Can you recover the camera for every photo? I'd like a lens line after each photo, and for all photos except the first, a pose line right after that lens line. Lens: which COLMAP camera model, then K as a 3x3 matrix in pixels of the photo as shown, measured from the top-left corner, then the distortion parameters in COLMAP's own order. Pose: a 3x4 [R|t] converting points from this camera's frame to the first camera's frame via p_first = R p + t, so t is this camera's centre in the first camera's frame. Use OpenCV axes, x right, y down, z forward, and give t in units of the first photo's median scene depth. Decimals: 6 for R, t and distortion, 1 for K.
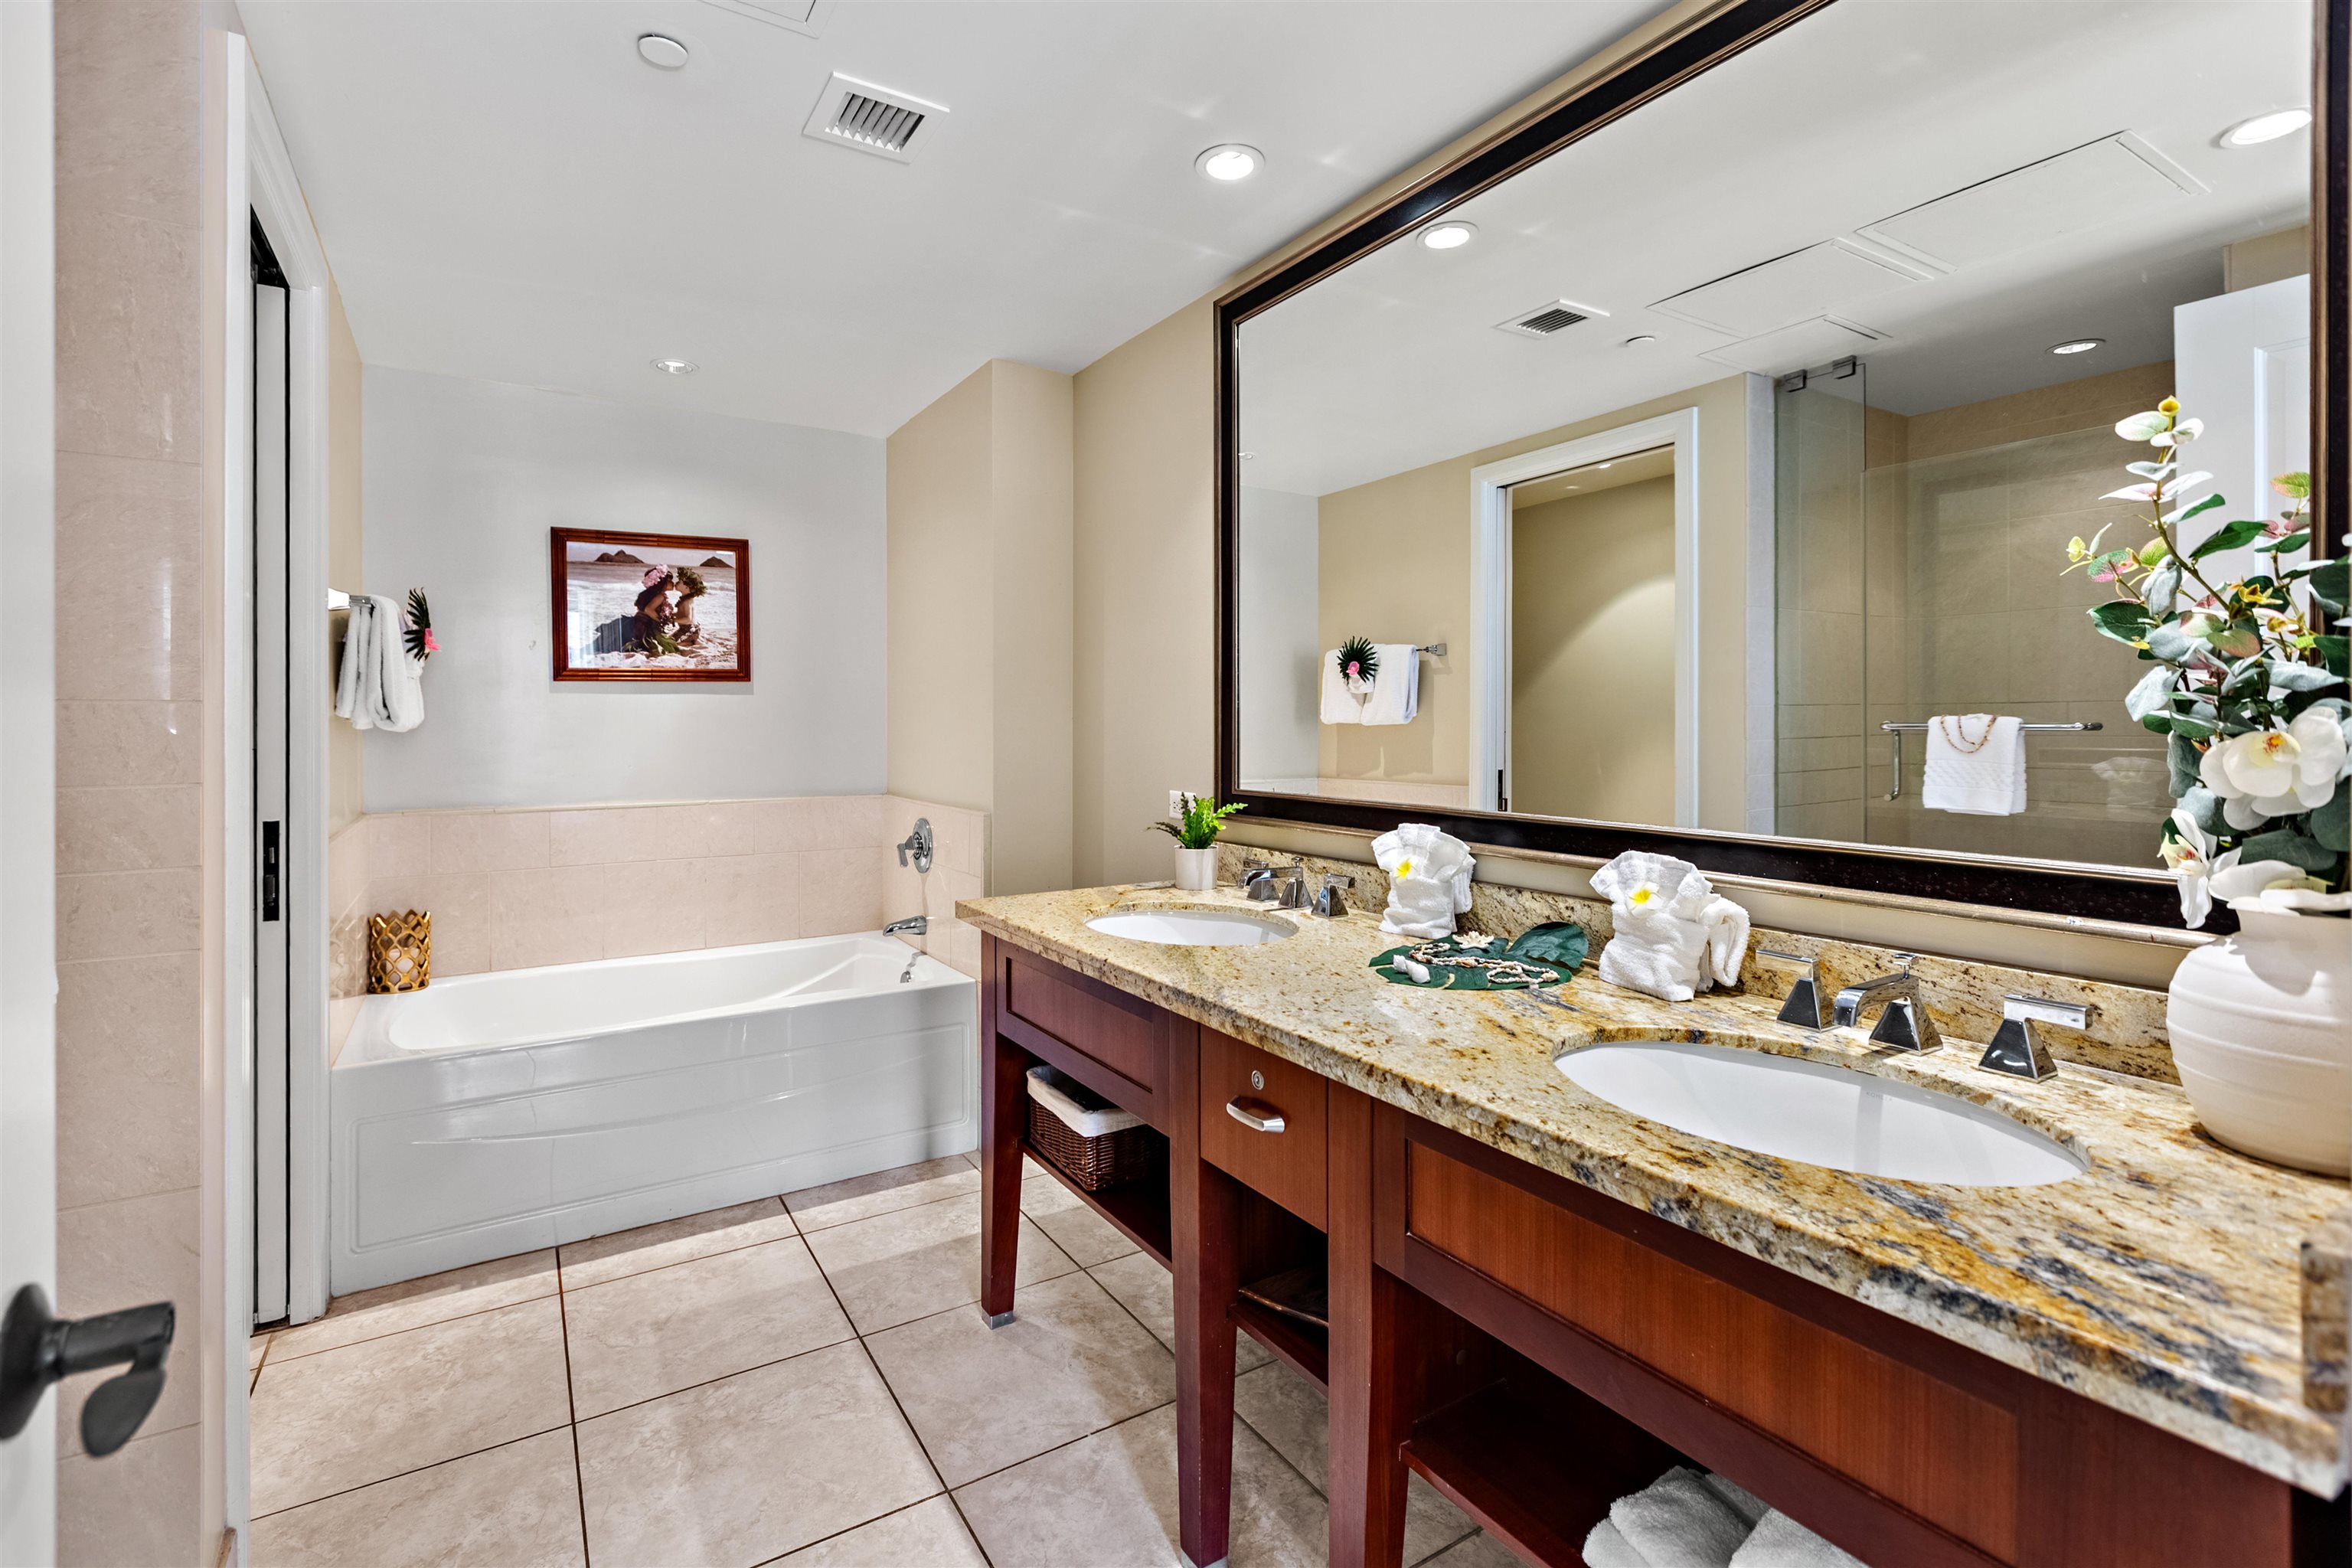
lens RADIAL K [[1076.5, 0, 1148.3], [0, 1076.5, 714.4], [0, 0, 1]] dist [0.008755, -0.003860]
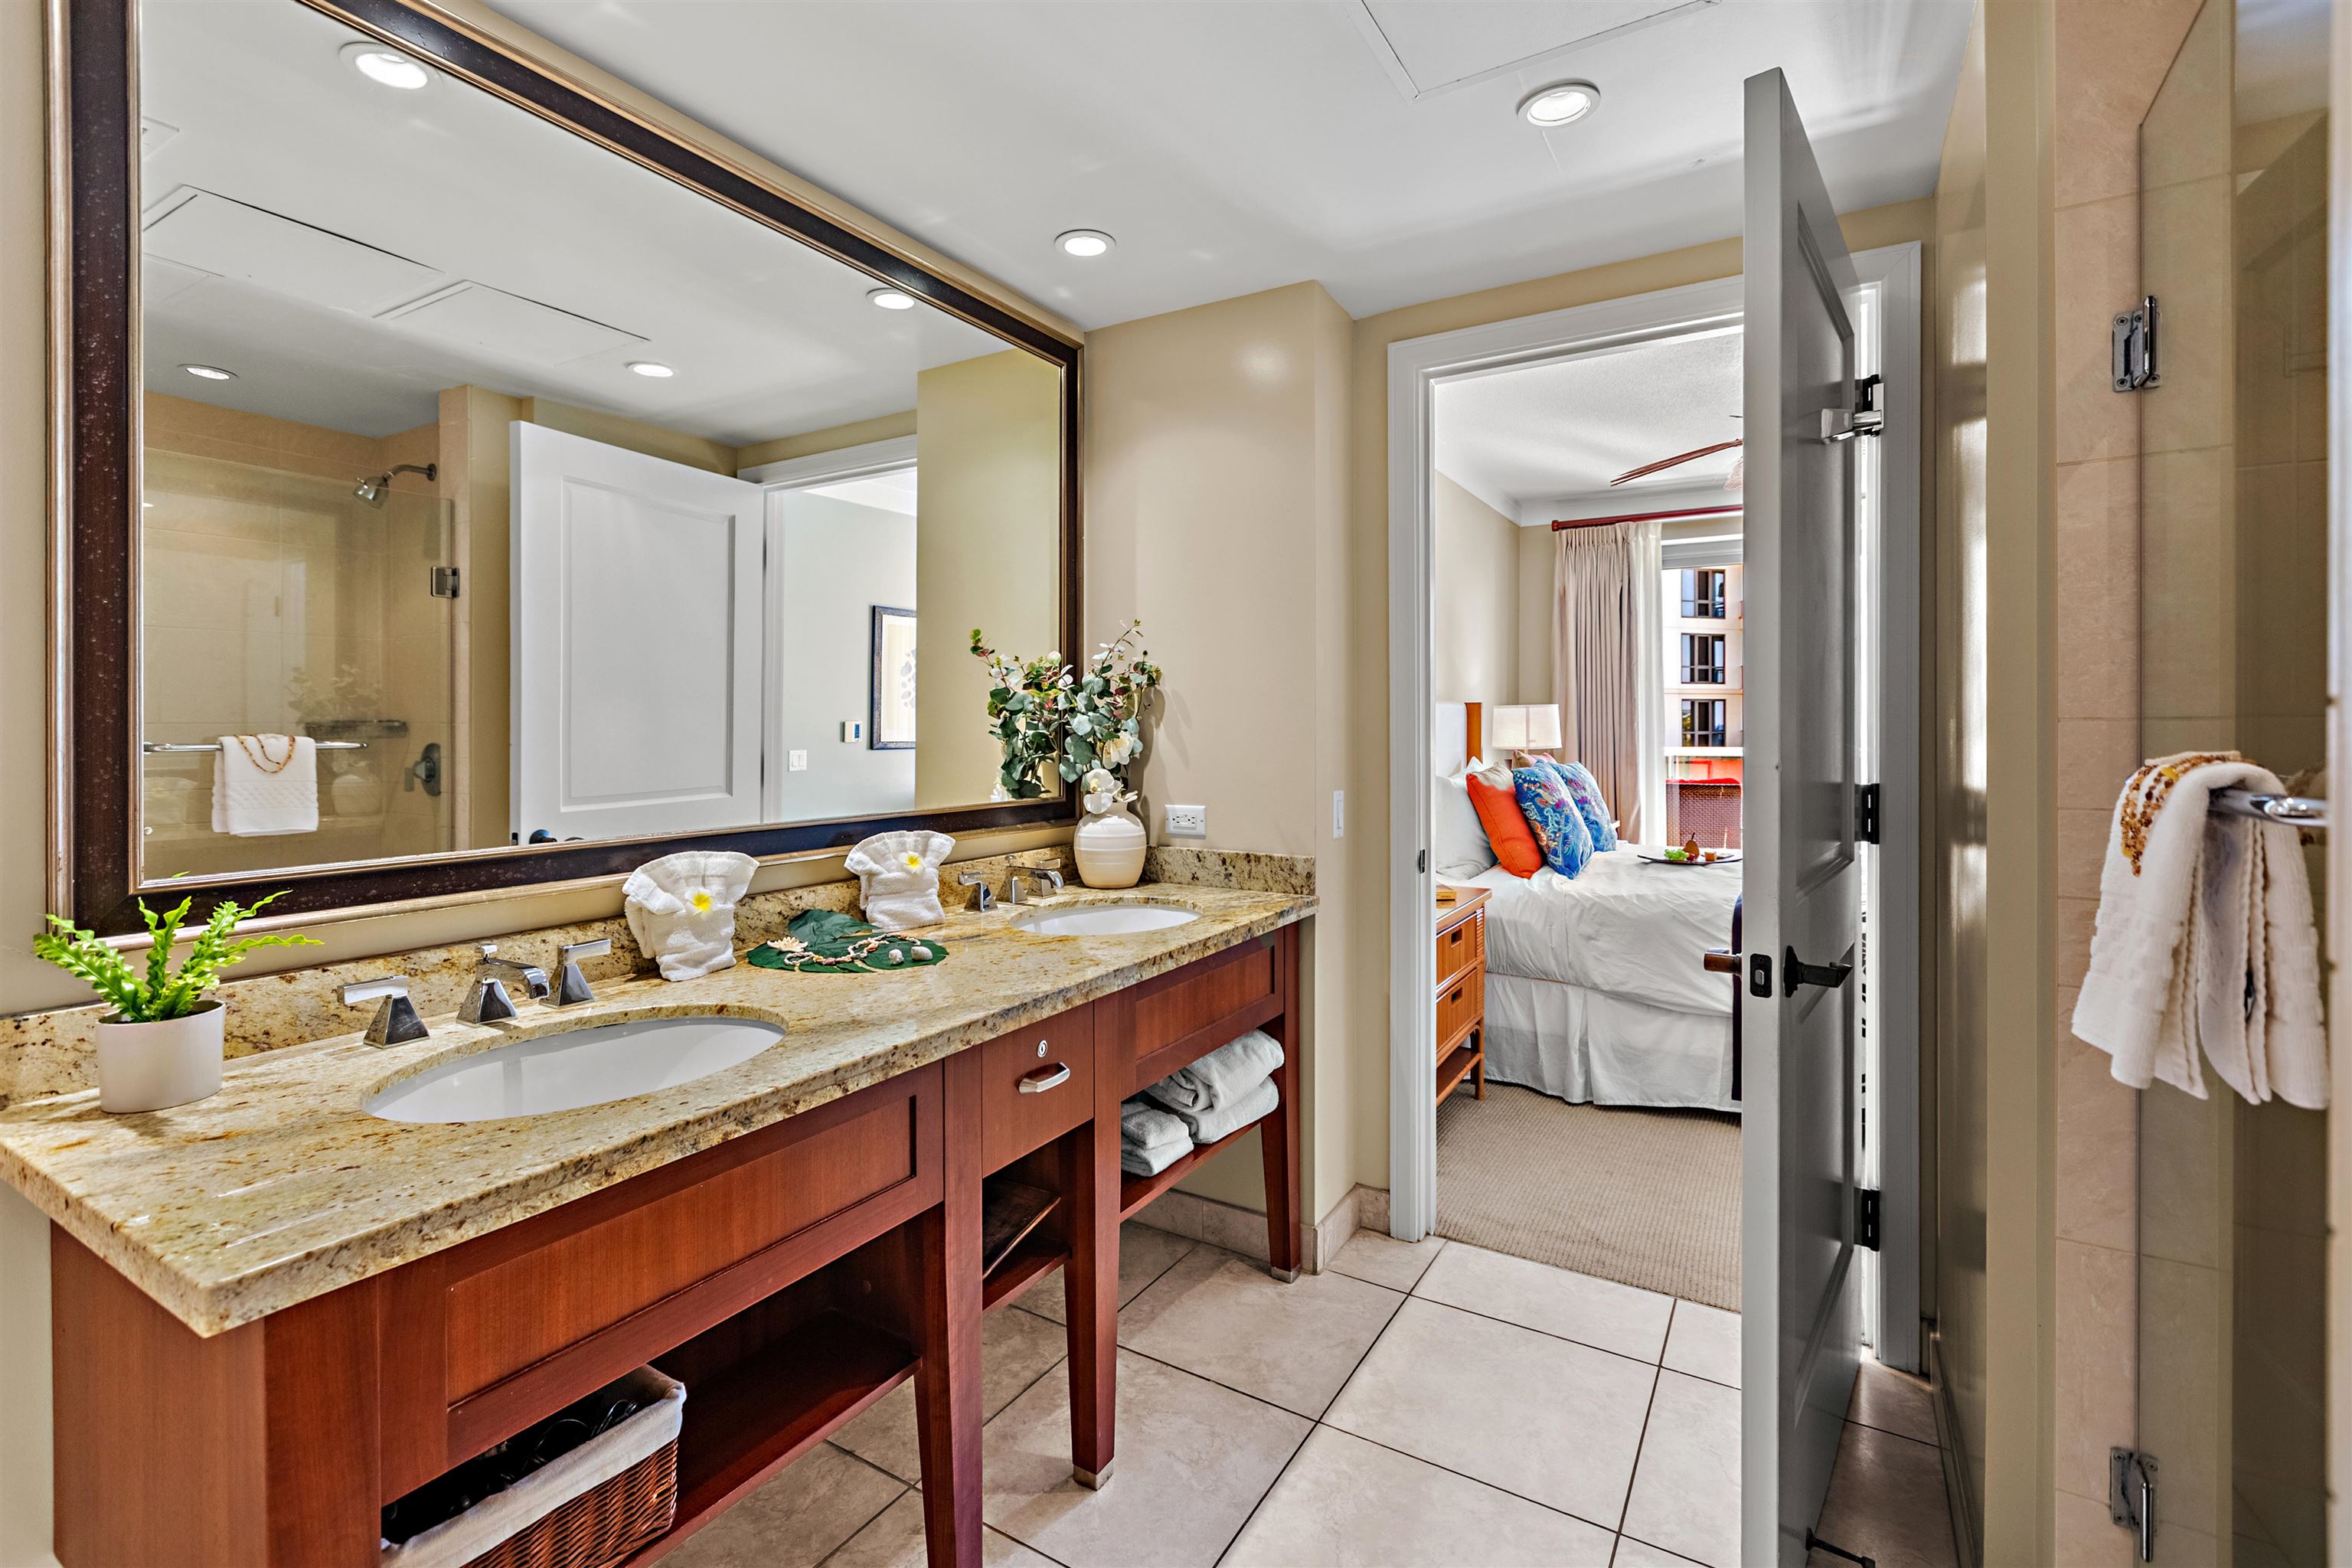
lens RADIAL K [[1076.5, 0, 1131.3], [0, 1076.5, 736.3], [0, 0, 1]] dist [0.008755, -0.003860]
pose [[-0.448630, 0.002384, 0.893714, -0.863805], [0.001774, 0.999997, -0.001777, 0.008473], [-0.893716, 0.000788, -0.448633, 1.282486]]
